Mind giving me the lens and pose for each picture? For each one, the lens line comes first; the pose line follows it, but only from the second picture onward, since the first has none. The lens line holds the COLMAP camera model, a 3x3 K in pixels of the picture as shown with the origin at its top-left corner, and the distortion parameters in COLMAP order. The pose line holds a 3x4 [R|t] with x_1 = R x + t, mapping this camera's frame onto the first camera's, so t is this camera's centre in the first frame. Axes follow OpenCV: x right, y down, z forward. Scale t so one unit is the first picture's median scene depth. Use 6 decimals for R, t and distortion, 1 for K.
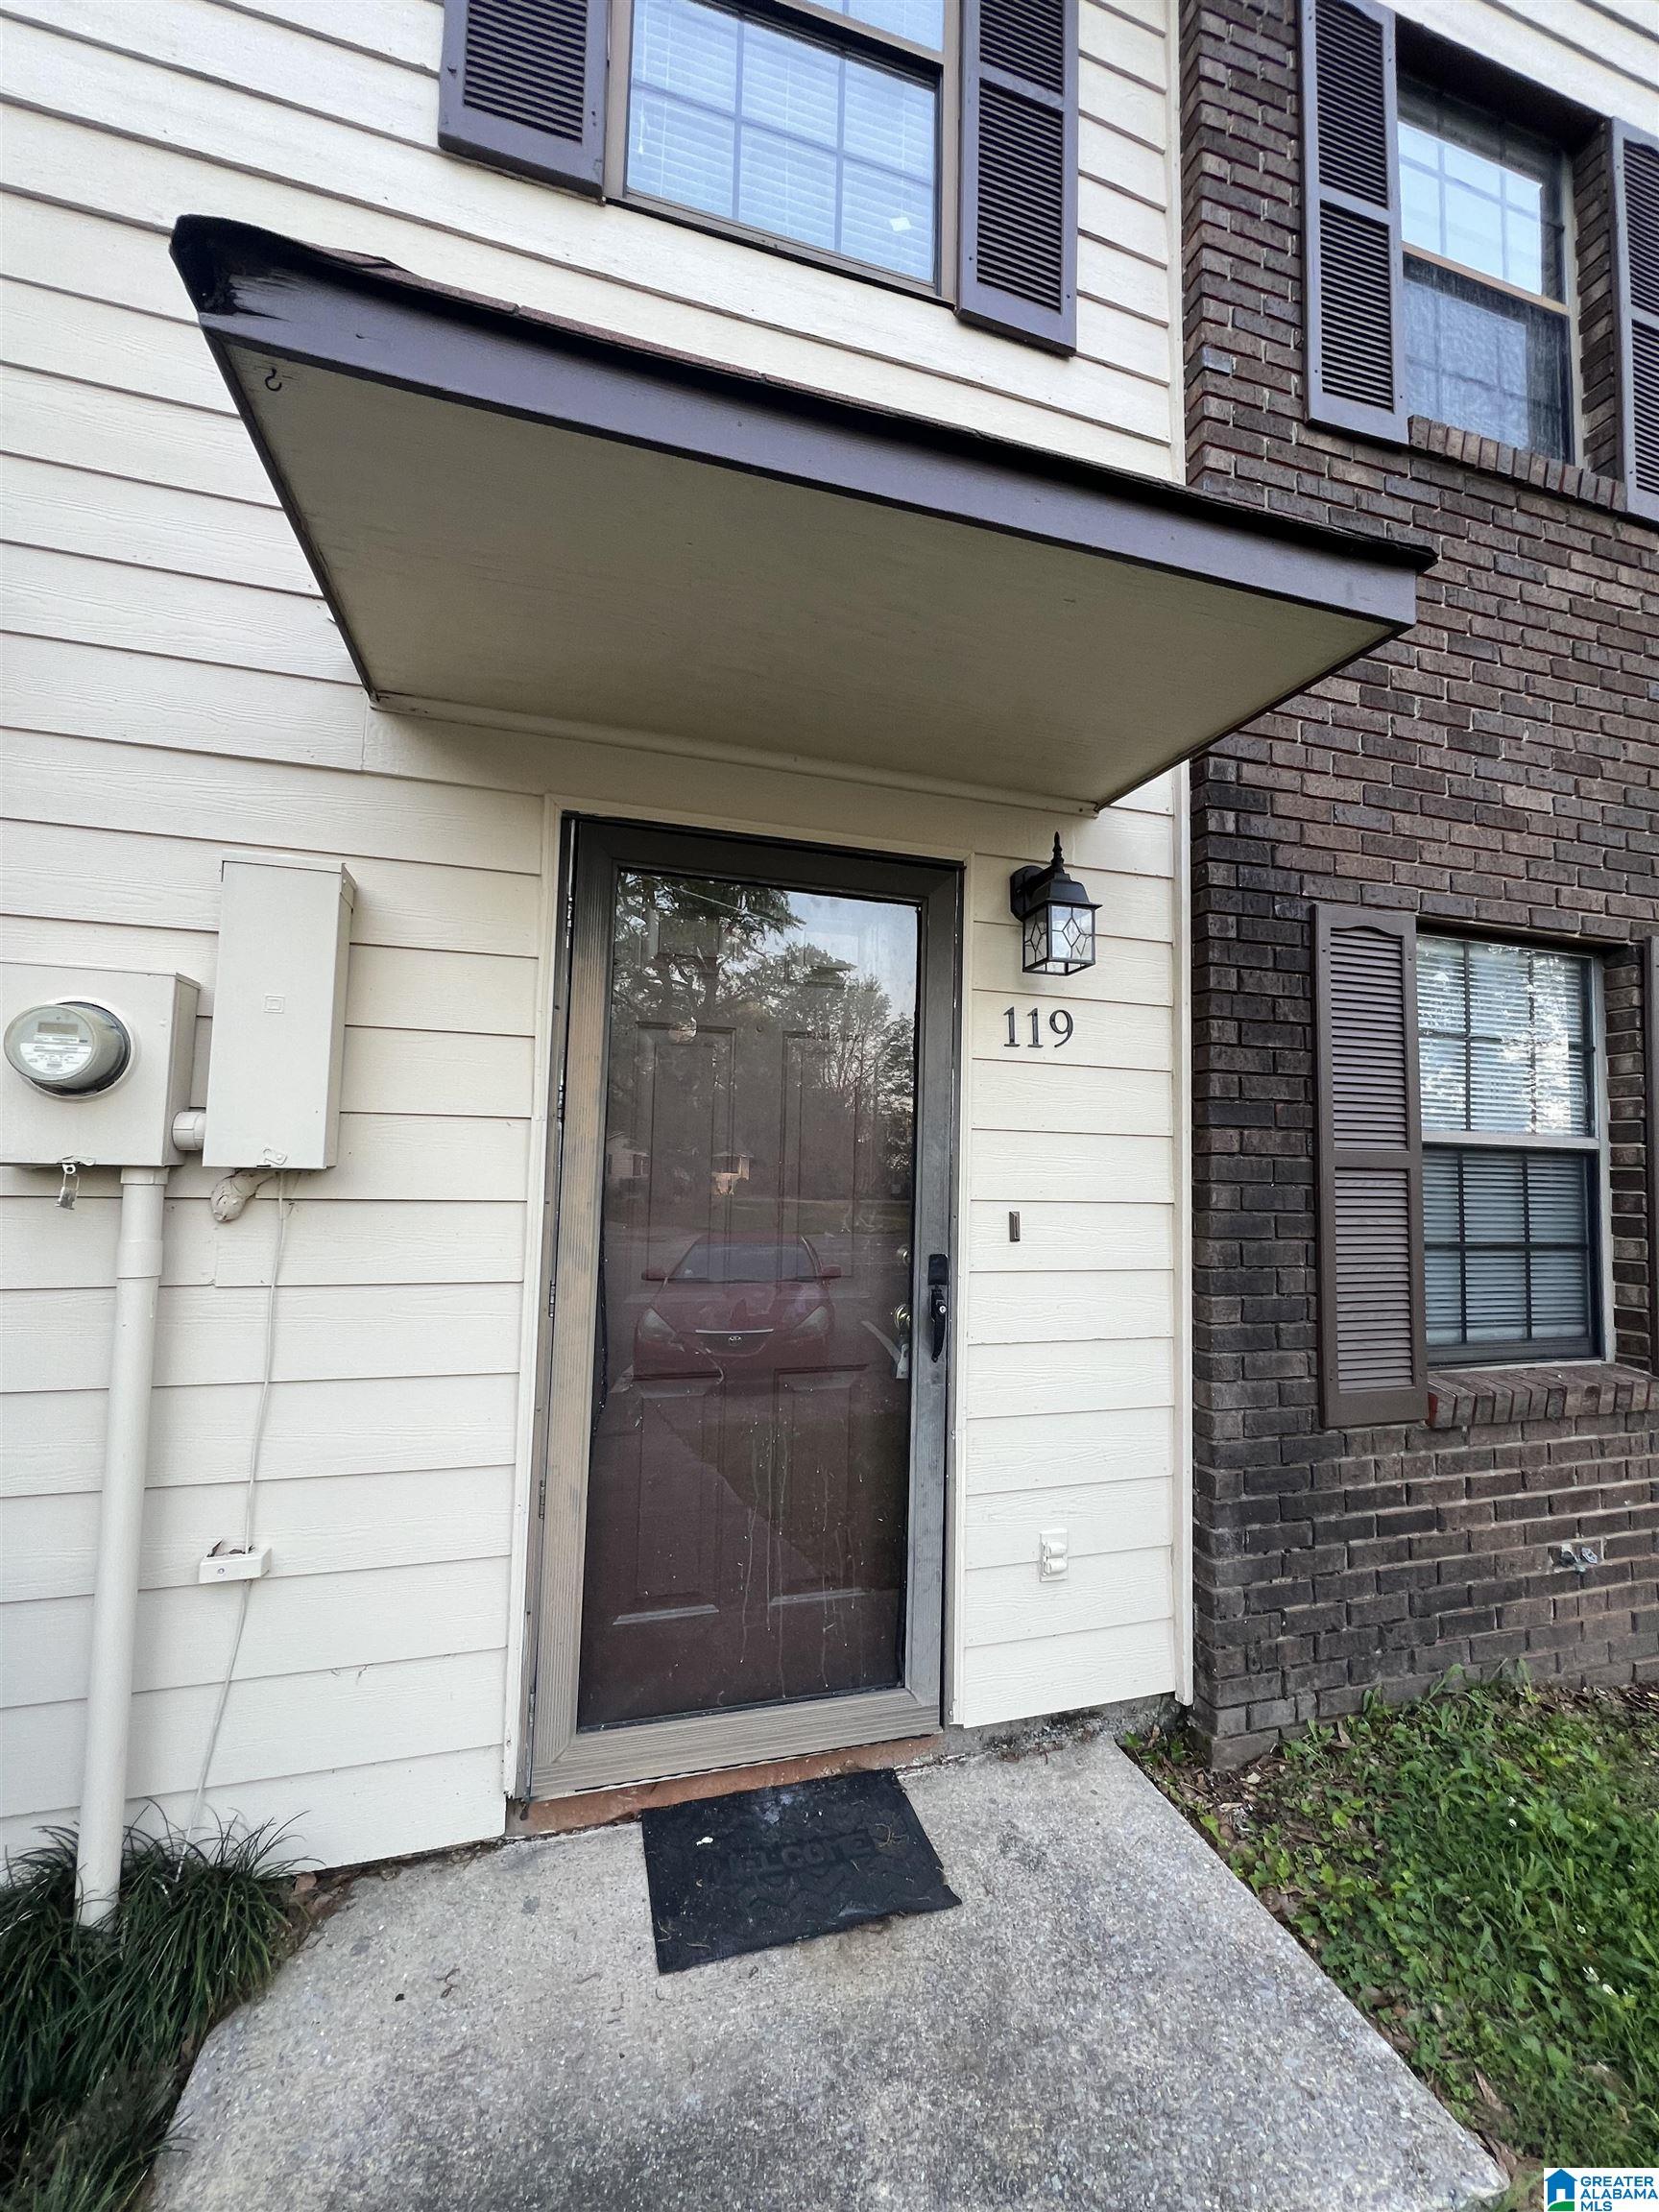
lens RADIAL K [[884.8, 0, 830.3], [0, 884.8, 1105.8], [0, 0, 1]] dist [-0.003364, 0.000998]
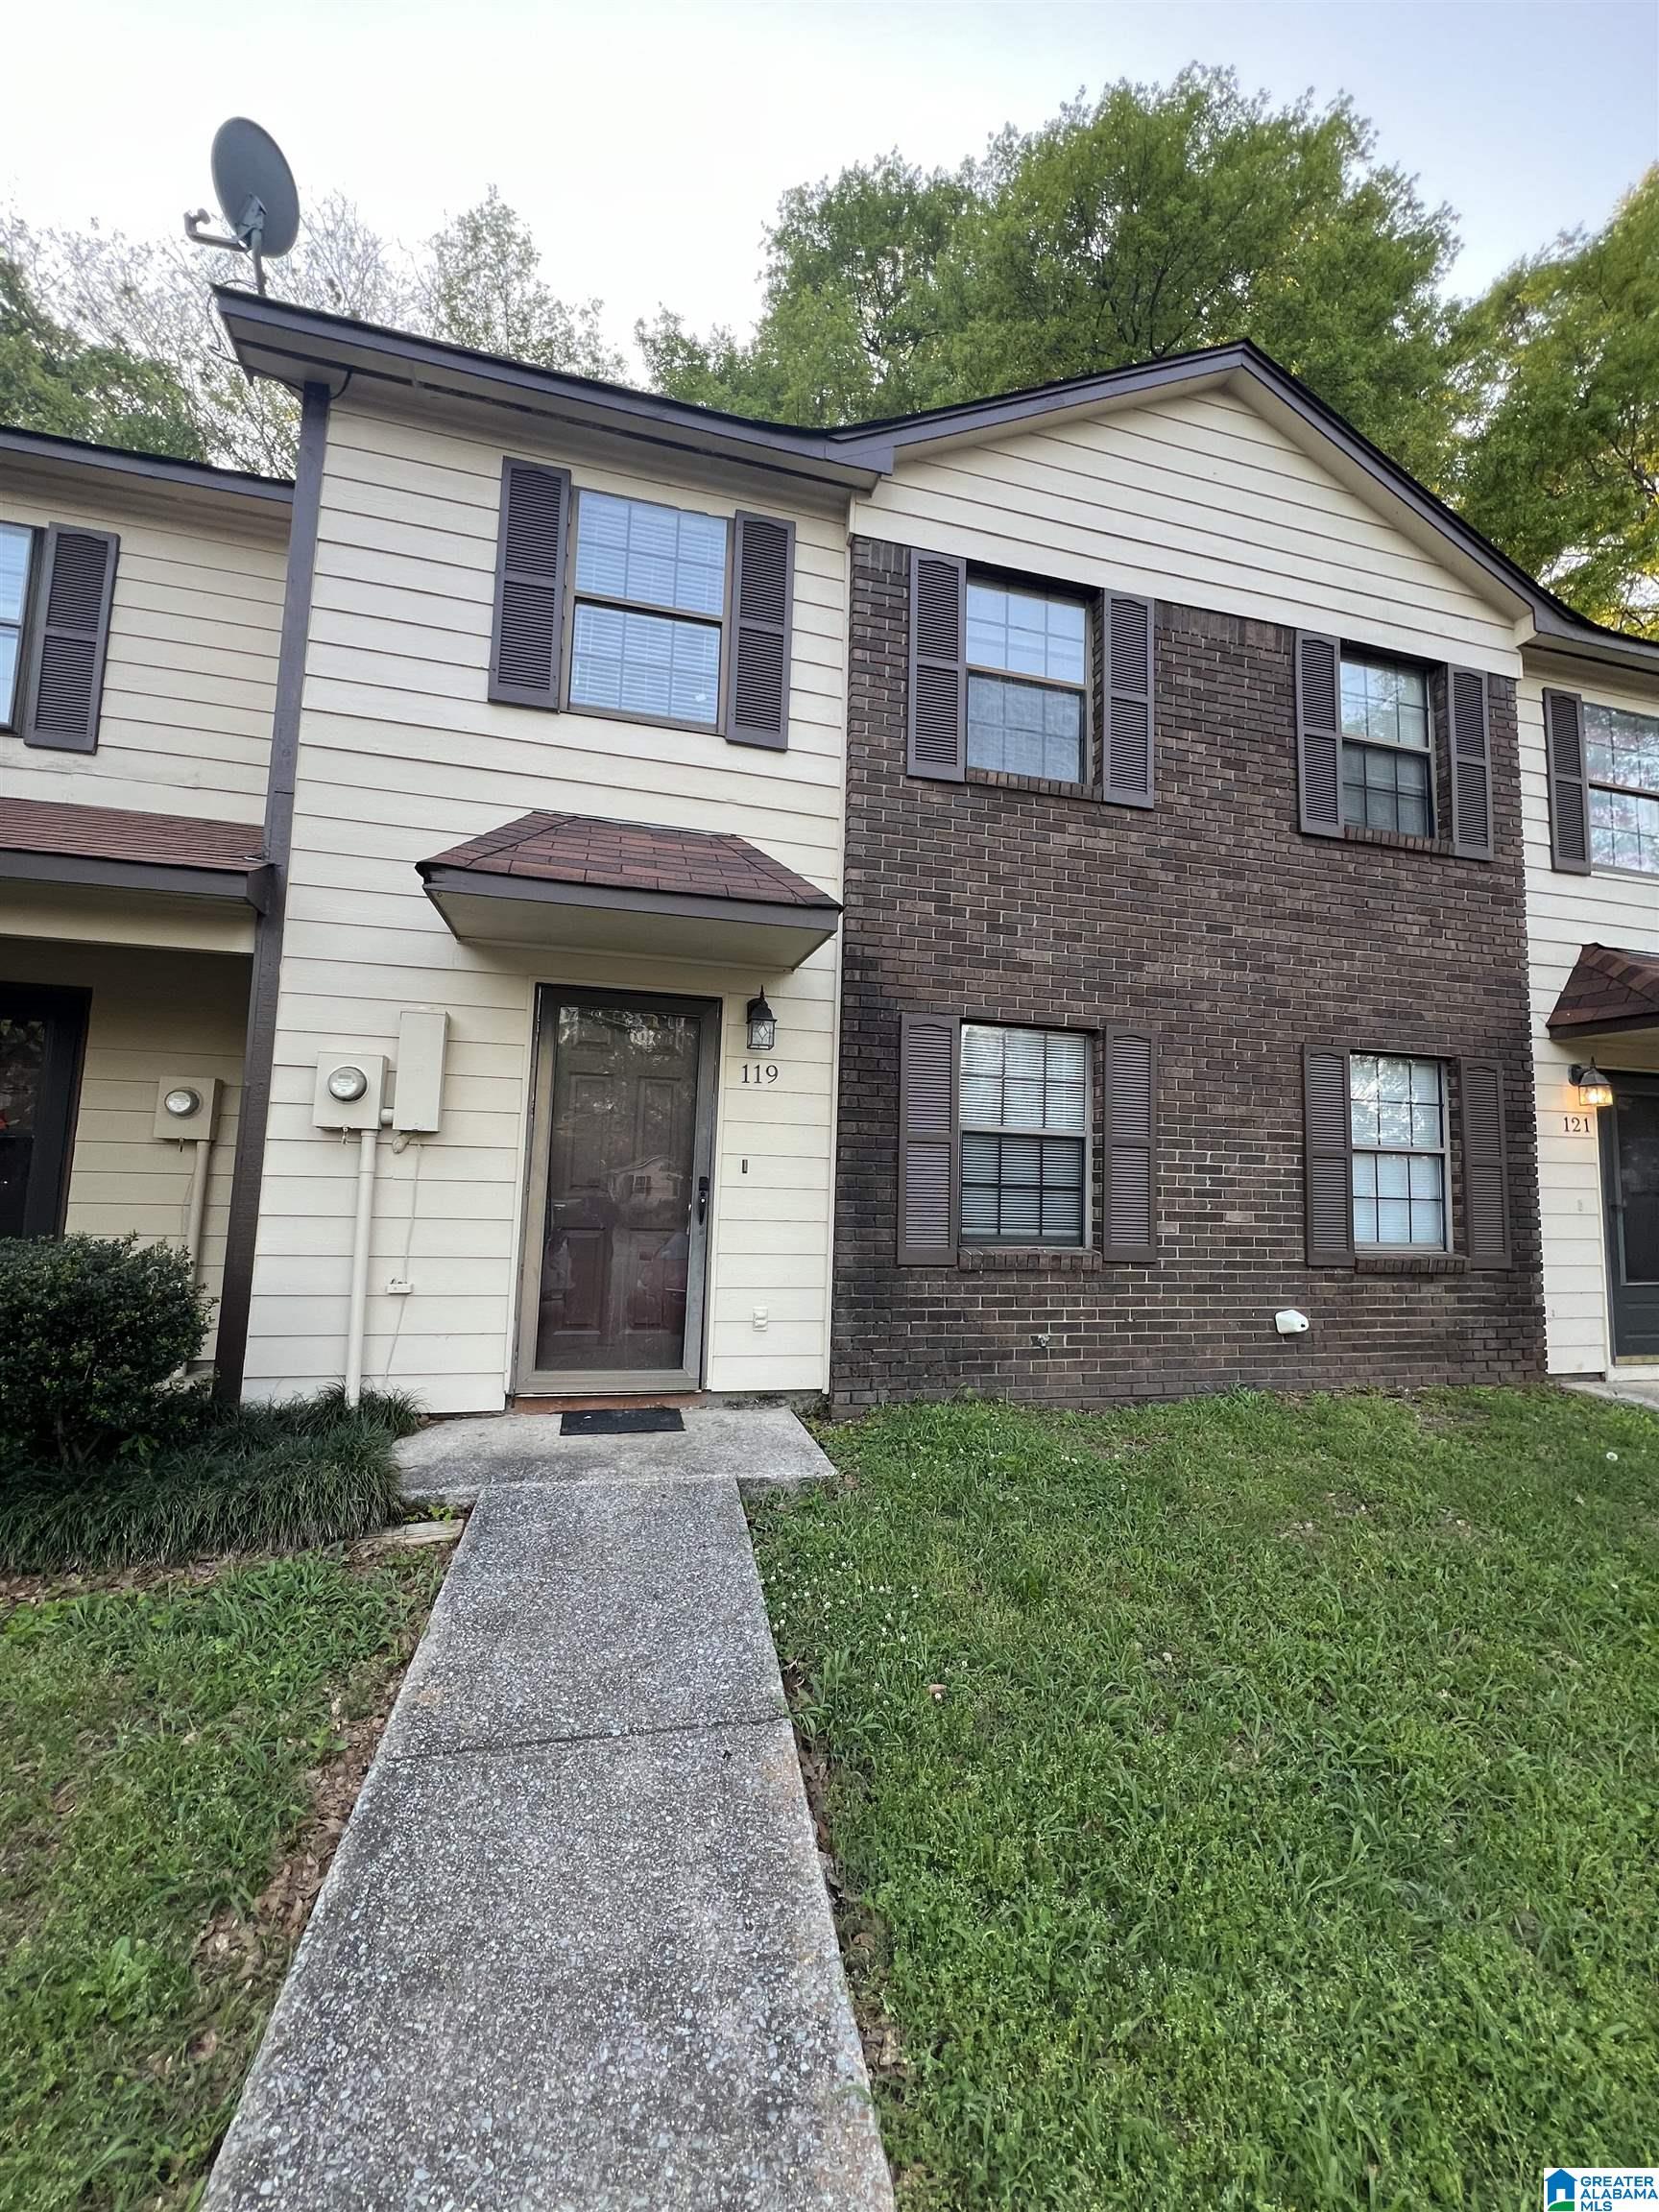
lens RADIAL K [[884.8, 0, 829.3], [0, 884.8, 1105.4], [0, 0, 1]] dist [-0.003364, 0.000998]
pose [[0.999536, 0.005573, -0.029960, 0.477628], [-0.006227, 0.999743, -0.021792, 0.034155], [0.029831, 0.021969, 0.999314, -1.146507]]
